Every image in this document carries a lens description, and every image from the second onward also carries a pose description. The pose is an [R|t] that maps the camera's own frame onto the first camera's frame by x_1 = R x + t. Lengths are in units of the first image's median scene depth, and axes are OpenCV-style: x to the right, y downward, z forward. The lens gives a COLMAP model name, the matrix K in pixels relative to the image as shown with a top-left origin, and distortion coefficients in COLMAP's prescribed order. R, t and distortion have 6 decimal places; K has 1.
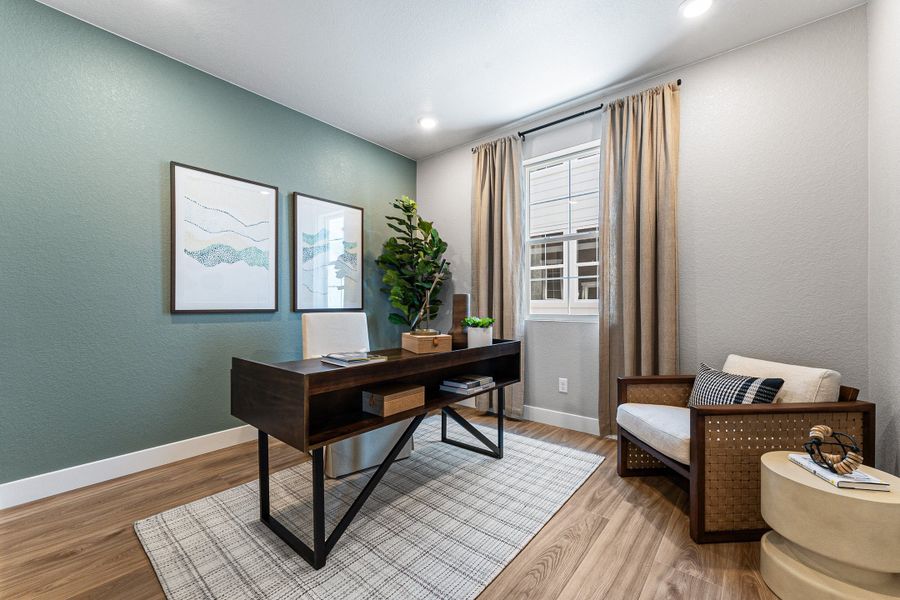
lens RADIAL K [[357.6, 0, 447.8], [0, 357.6, 301.5], [0, 0, 1]] dist [-0.001388, -0.000415]
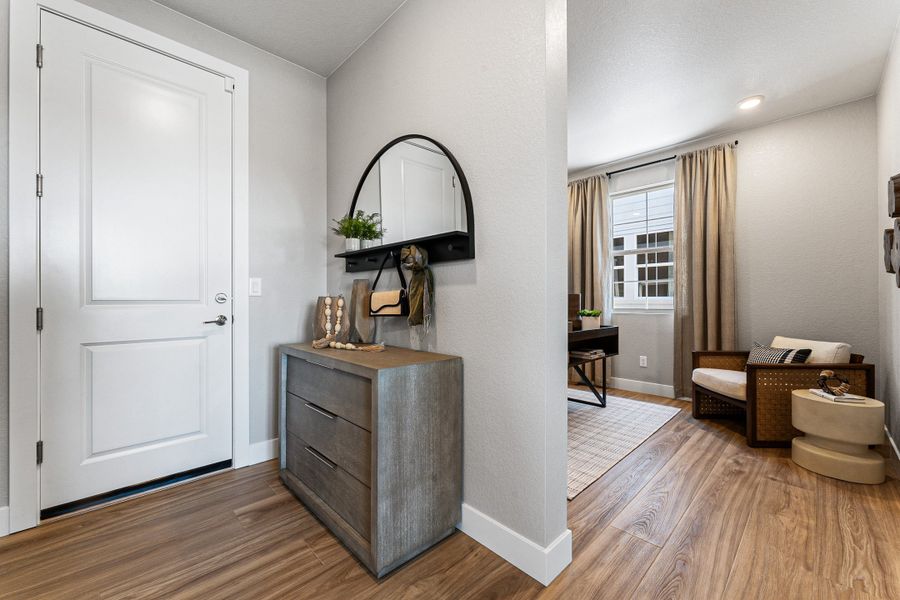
lens RADIAL K [[354.7, 0, 448.0], [0, 354.7, 296.4], [0, 0, 1]] dist [0.001387, 0.000280]
pose [[0.994972, -0.000759, -0.100153, -0.356213], [0.000187, 0.999984, -0.005726, -0.002764], [0.100156, 0.005678, 0.994956, -0.521212]]
